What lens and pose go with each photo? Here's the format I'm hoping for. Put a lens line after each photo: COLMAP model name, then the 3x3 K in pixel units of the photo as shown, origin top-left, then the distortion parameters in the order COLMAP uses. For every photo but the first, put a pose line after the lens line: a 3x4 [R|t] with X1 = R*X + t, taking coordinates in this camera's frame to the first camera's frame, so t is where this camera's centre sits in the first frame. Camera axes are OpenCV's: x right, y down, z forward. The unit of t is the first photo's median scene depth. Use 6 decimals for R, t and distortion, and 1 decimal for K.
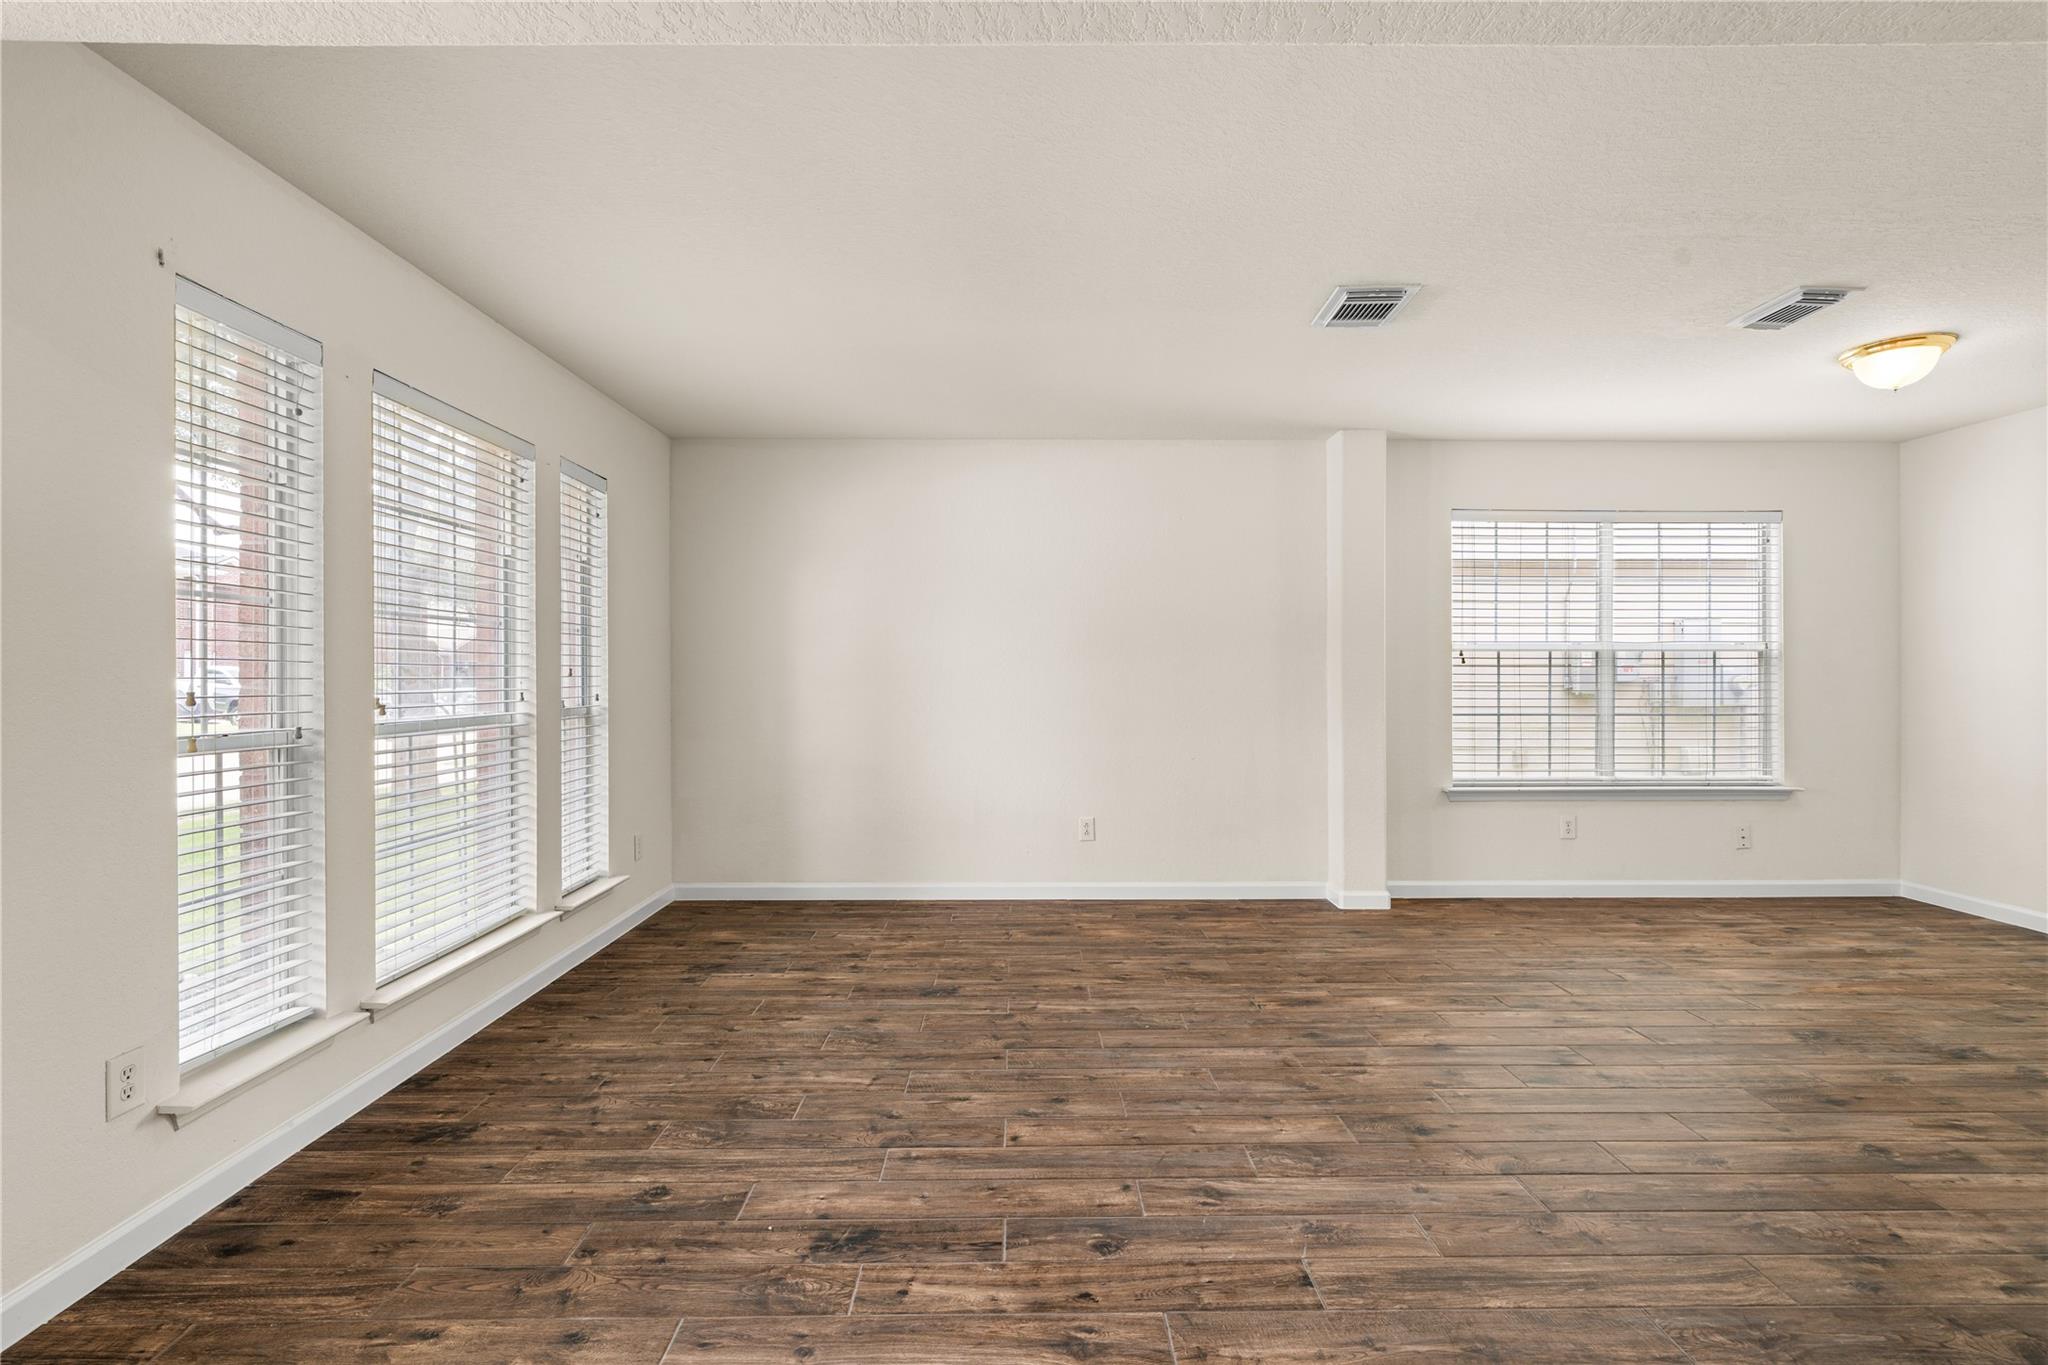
lens RADIAL K [[921.3, 0, 1023.5], [0, 921.3, 674.0], [0, 0, 1]] dist [-0.010438, 0.002809]
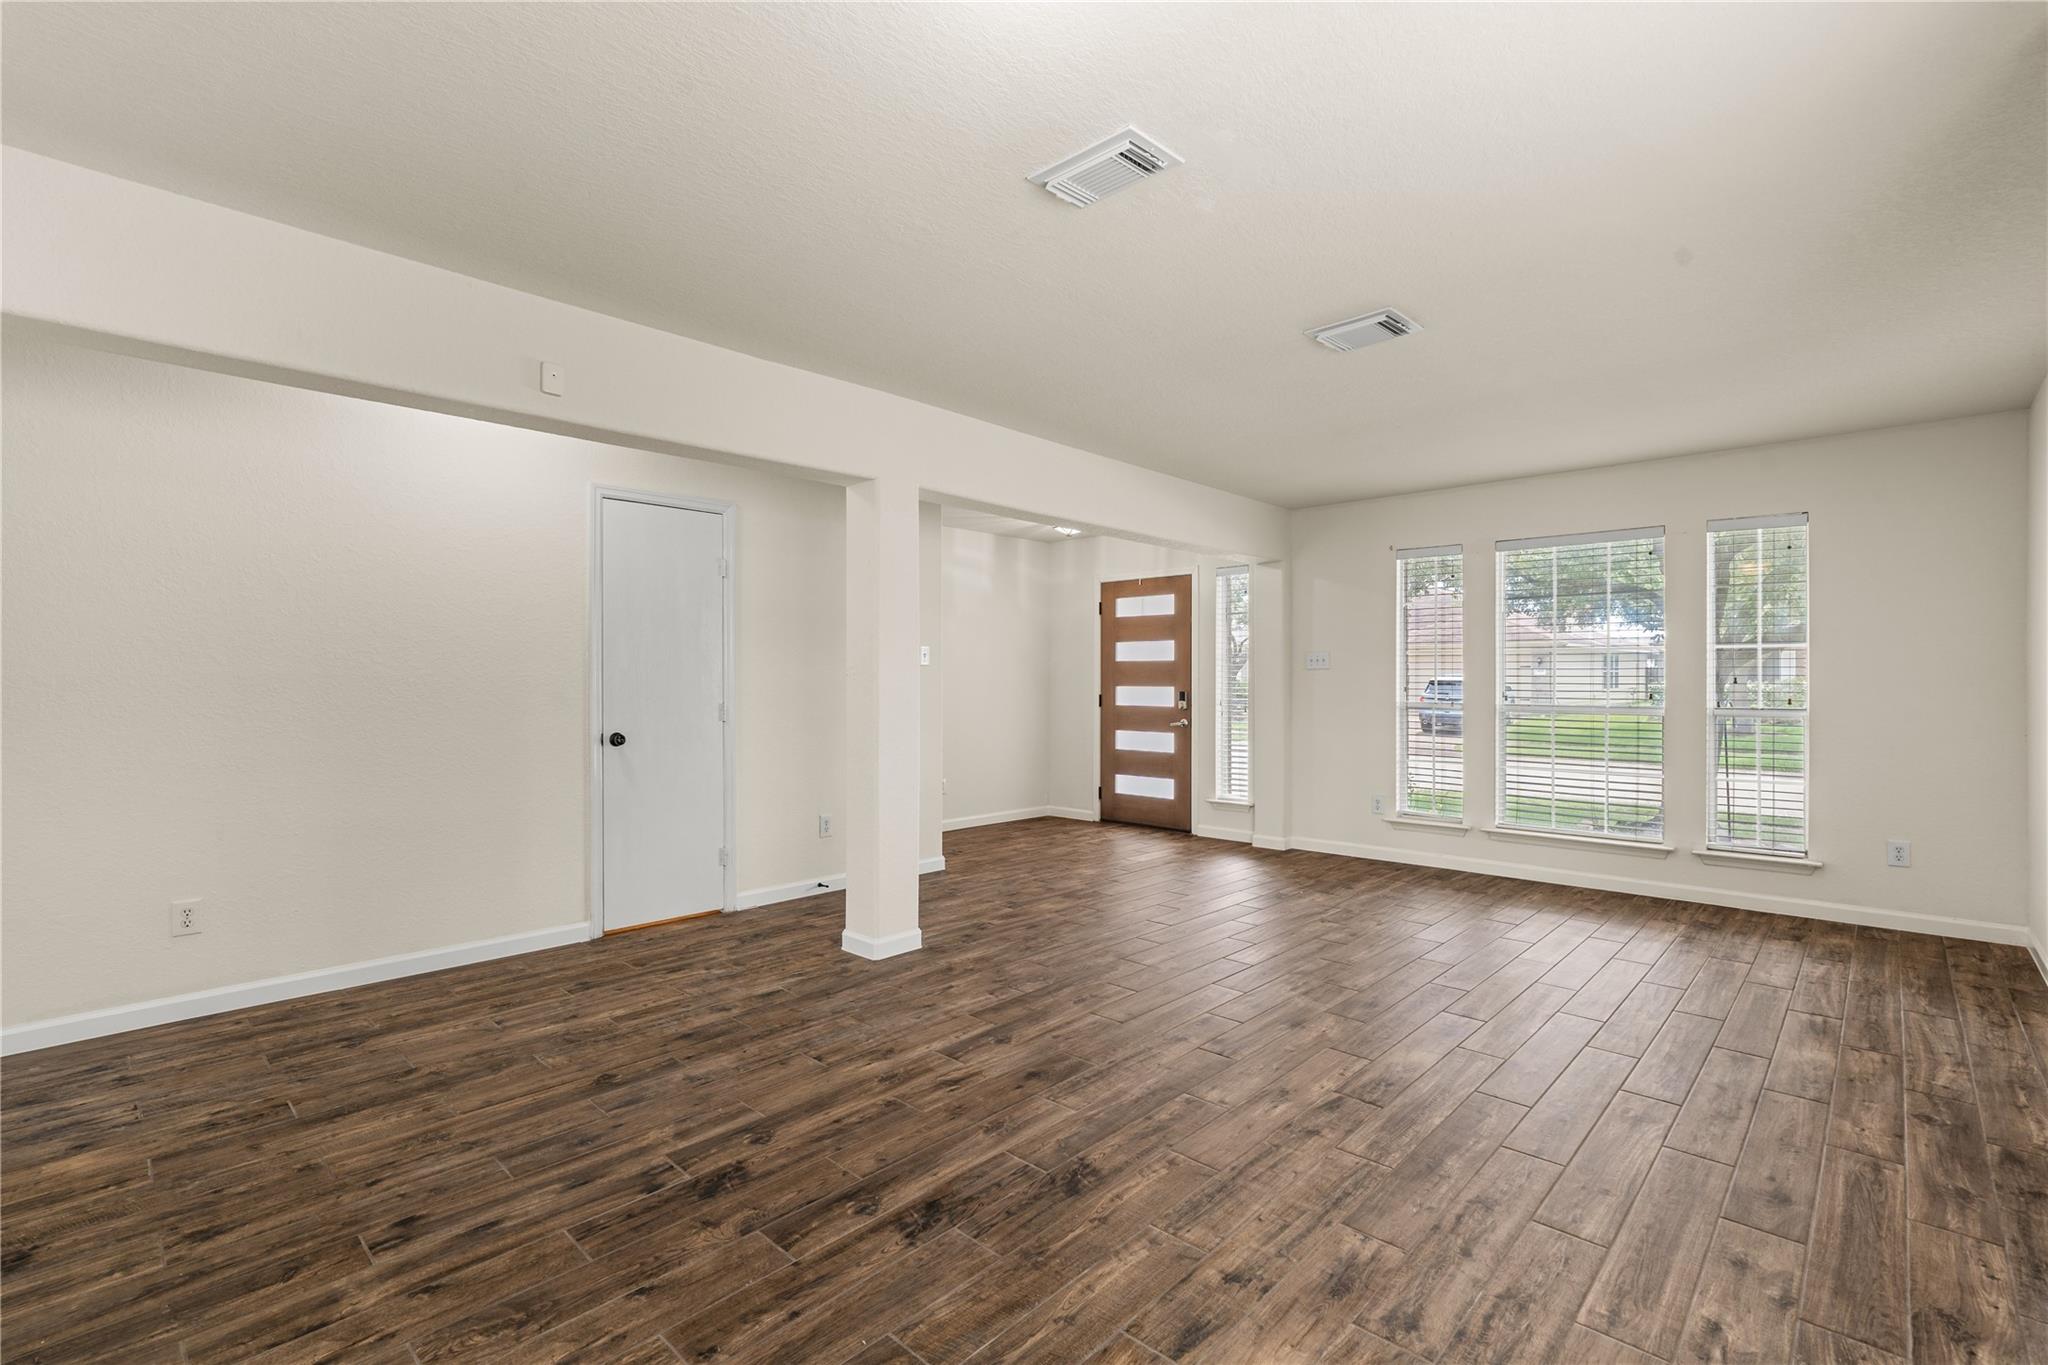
lens RADIAL K [[921.3, 0, 1023.5], [0, 921.3, 674.0], [0, 0, 1]] dist [-0.010438, 0.002809]
pose [[-0.694104, -0.005213, -0.719856, 1.591943], [-0.001694, 0.999983, -0.005608, -0.002998], [0.719873, -0.002673, -0.694100, 1.653131]]
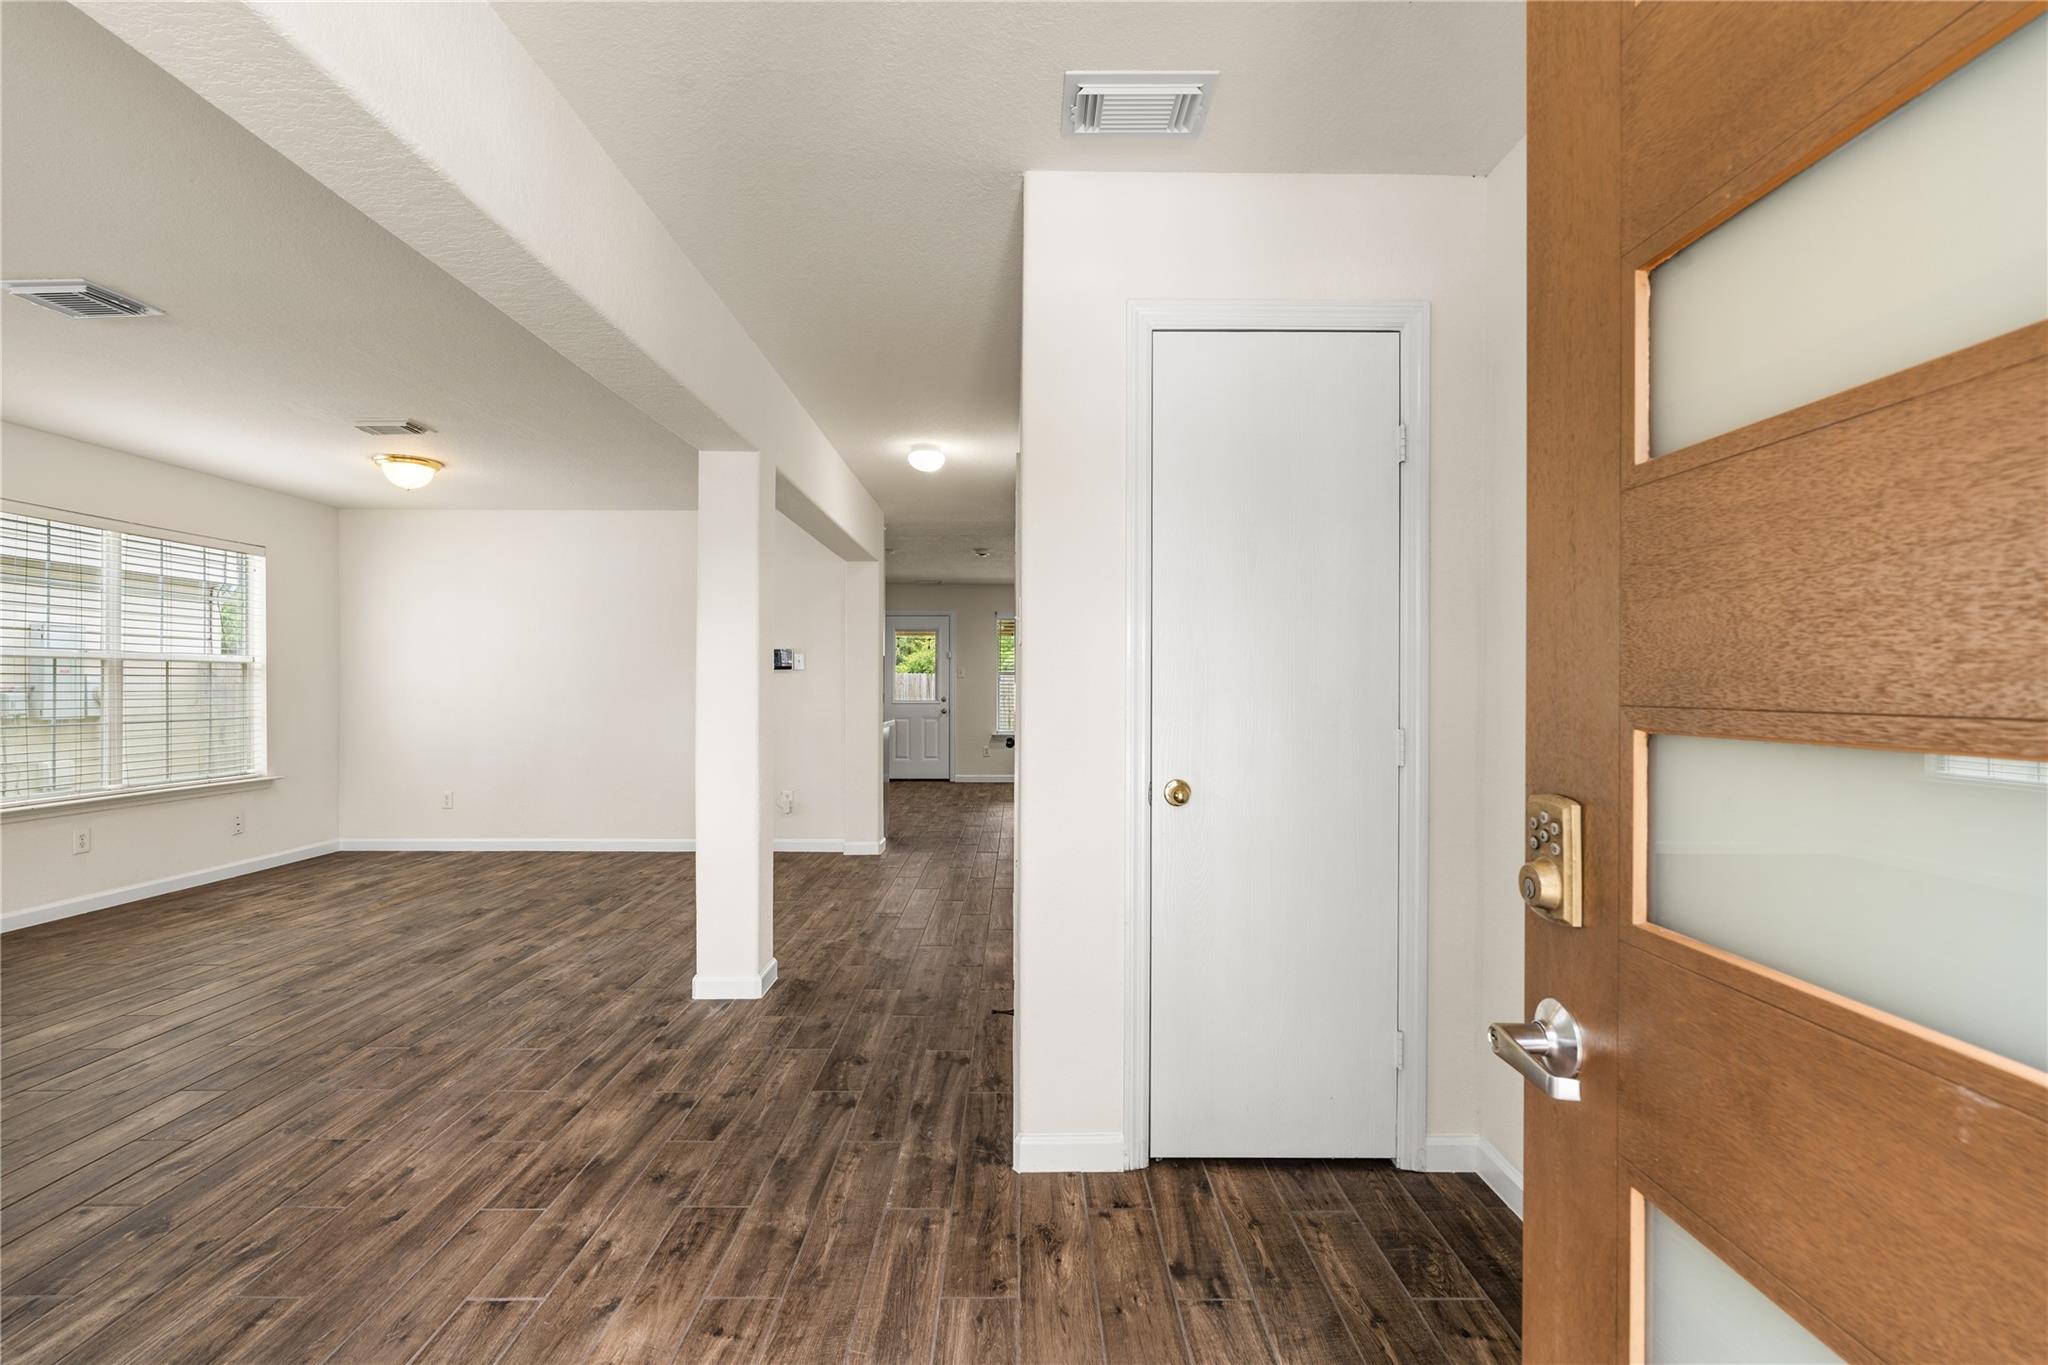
lens RADIAL K [[919.9, 0, 1024.0], [0, 919.9, 682.5], [0, 0, 1]] dist [-0.000151, 0.001121]
pose [[0.005280, 0.001106, 0.999985, -0.678351], [-0.001177, 0.999999, -0.001100, -0.000753], [-0.999985, -0.001172, 0.005281, 0.001156]]
